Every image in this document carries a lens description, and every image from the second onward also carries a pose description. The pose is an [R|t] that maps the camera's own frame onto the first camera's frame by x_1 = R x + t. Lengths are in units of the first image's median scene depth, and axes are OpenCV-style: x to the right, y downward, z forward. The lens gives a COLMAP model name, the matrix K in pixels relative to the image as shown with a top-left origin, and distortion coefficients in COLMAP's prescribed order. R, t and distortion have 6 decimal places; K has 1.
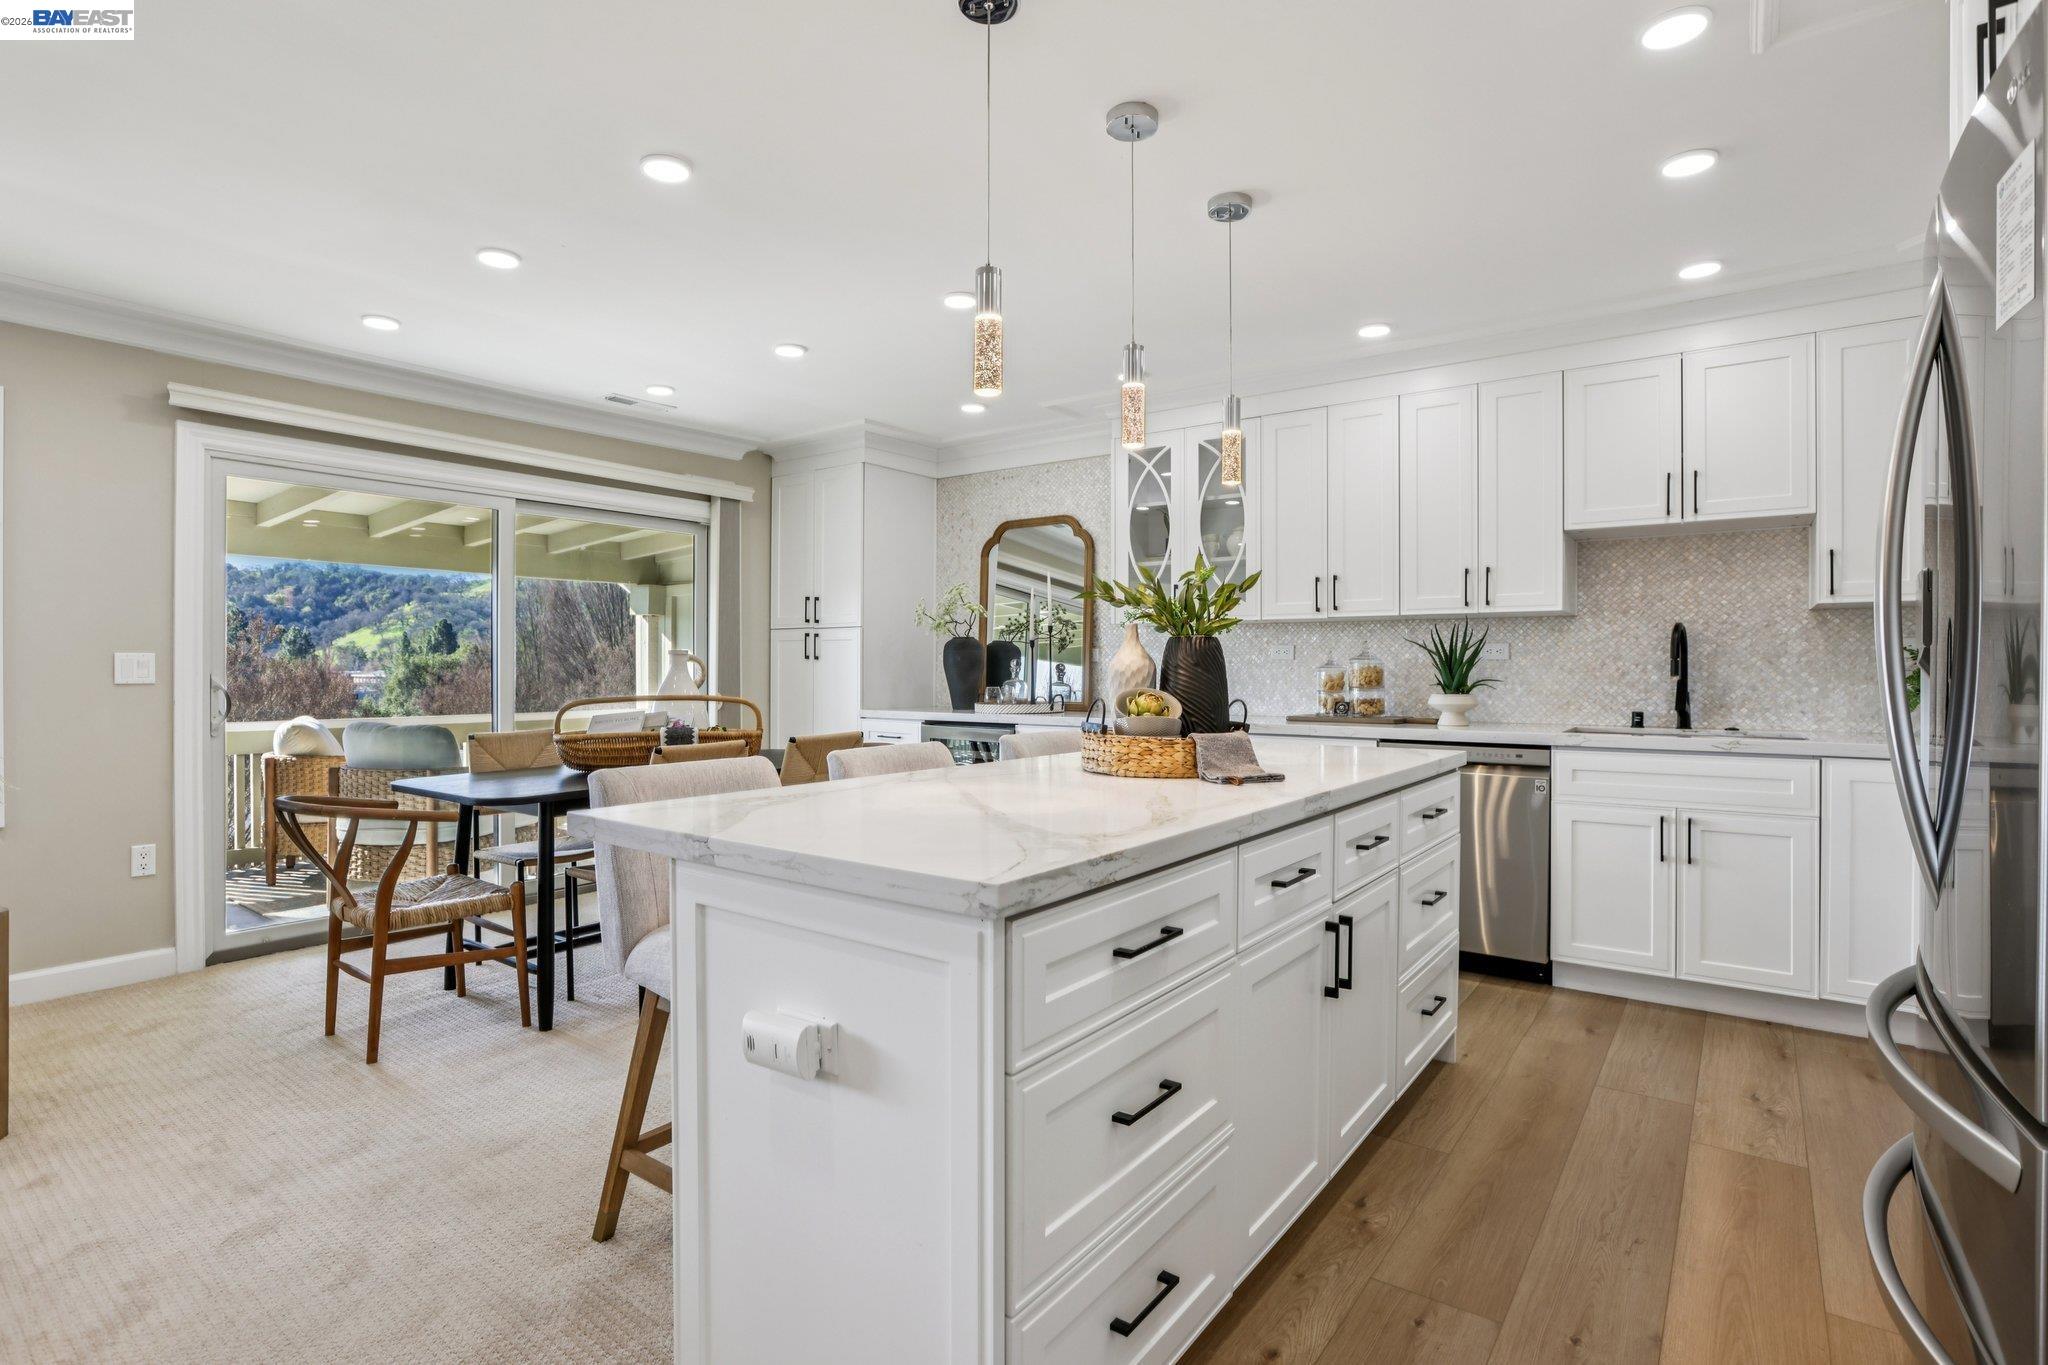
lens RADIAL K [[1016.9, 0, 1004.3], [0, 1016.9, 673.8], [0, 0, 1]] dist [-0.030278, 0.004869]
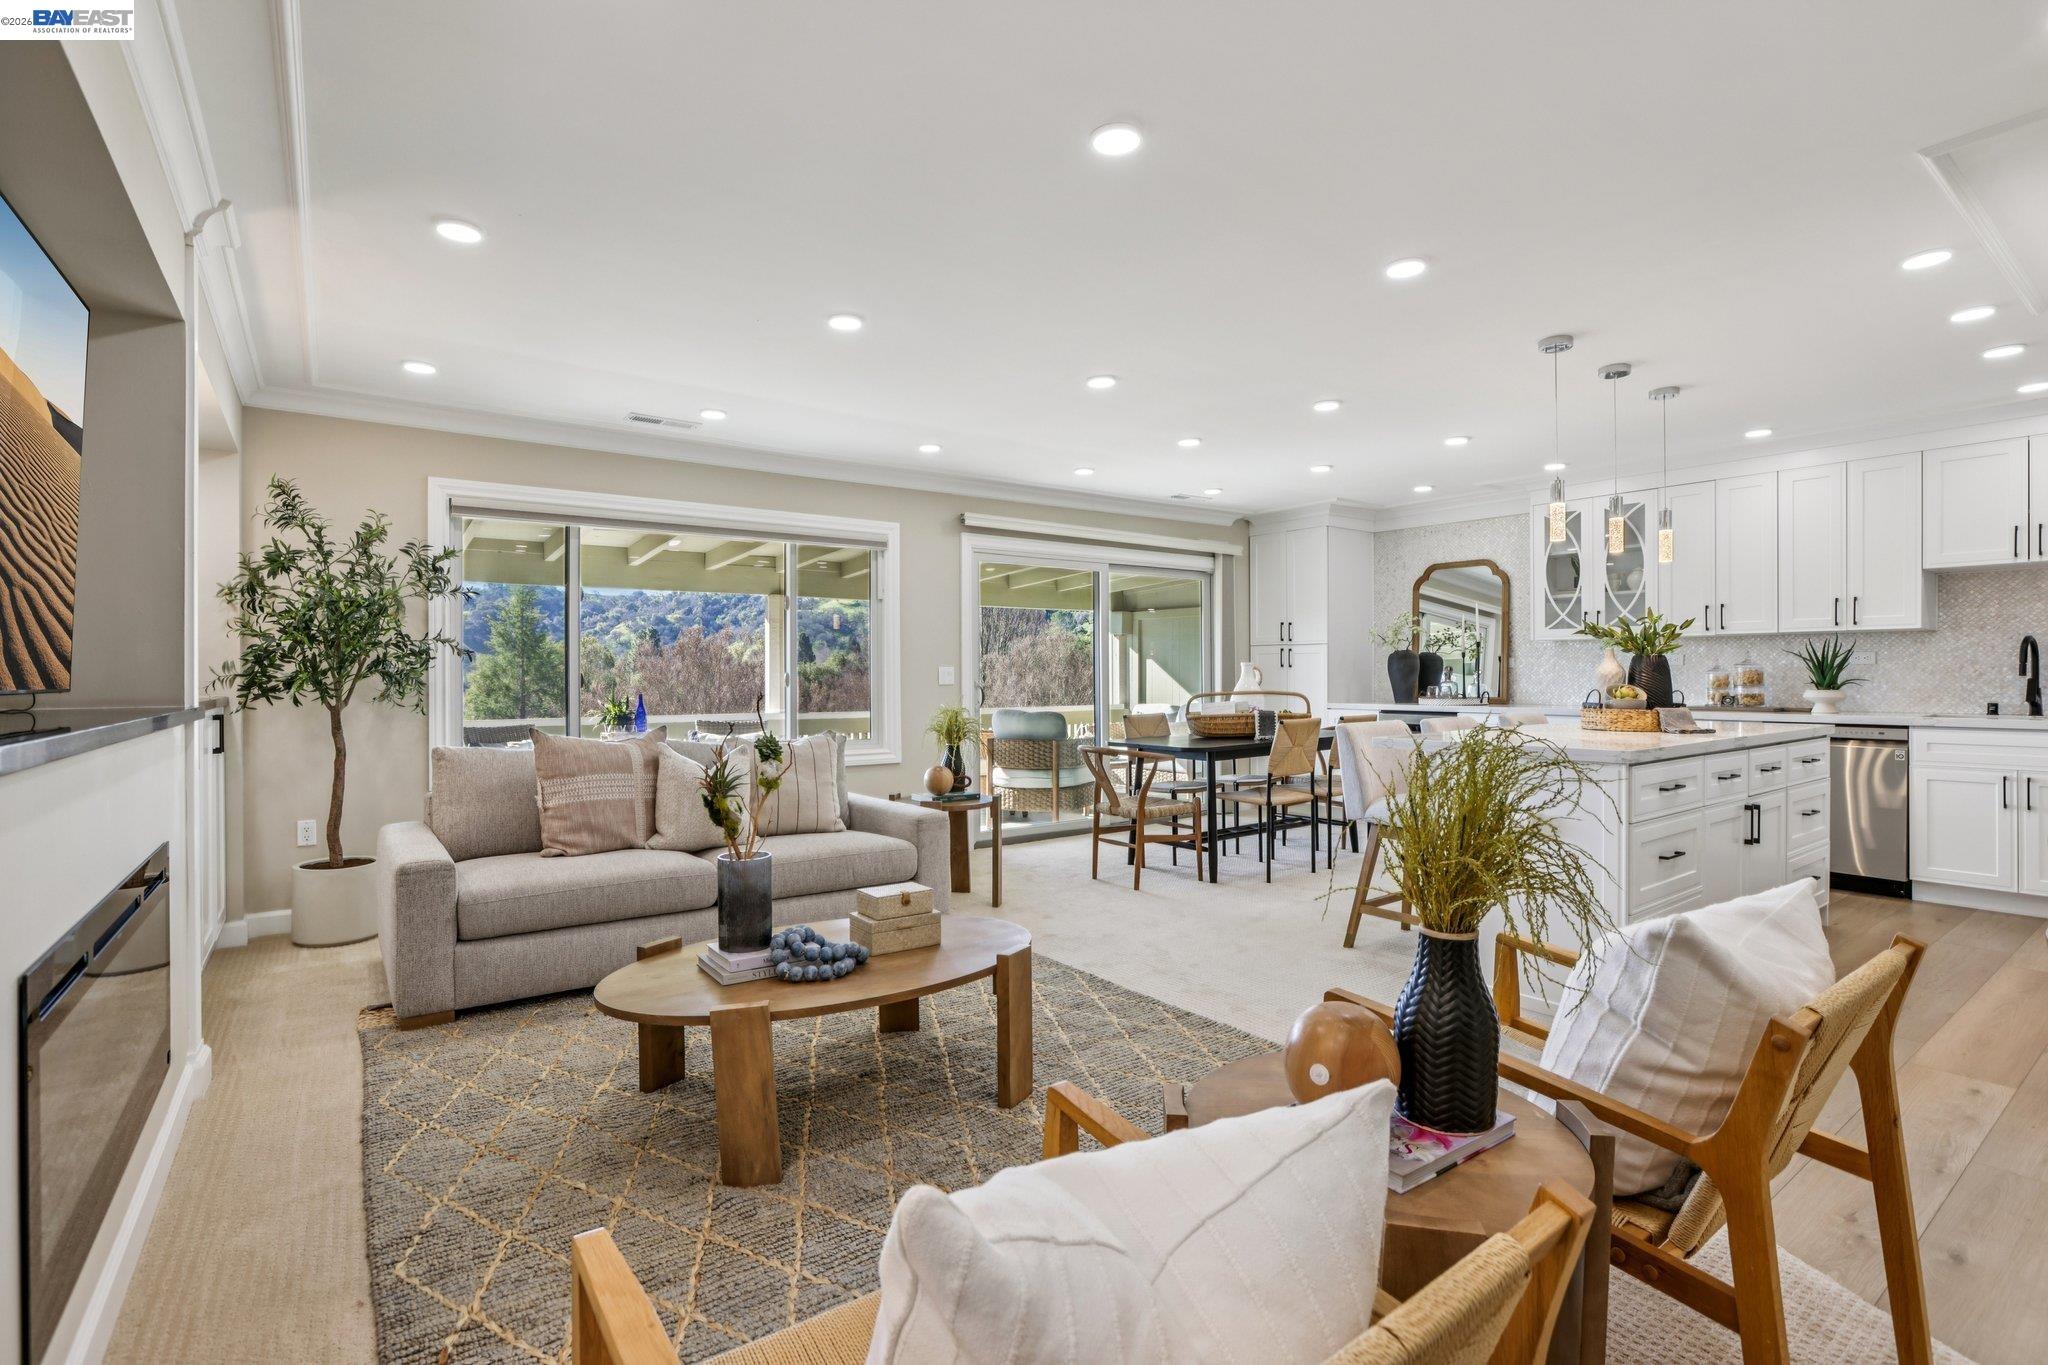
lens RADIAL K [[941.2, 0, 1012.3], [0, 941.2, 684.5], [0, 0, 1]] dist [-0.036791, 0.009396]
pose [[0.959753, -0.002123, -0.280838, -0.241099], [0.004552, 0.999958, 0.007997, -0.002285], [0.280809, -0.008953, 0.959722, -0.462475]]
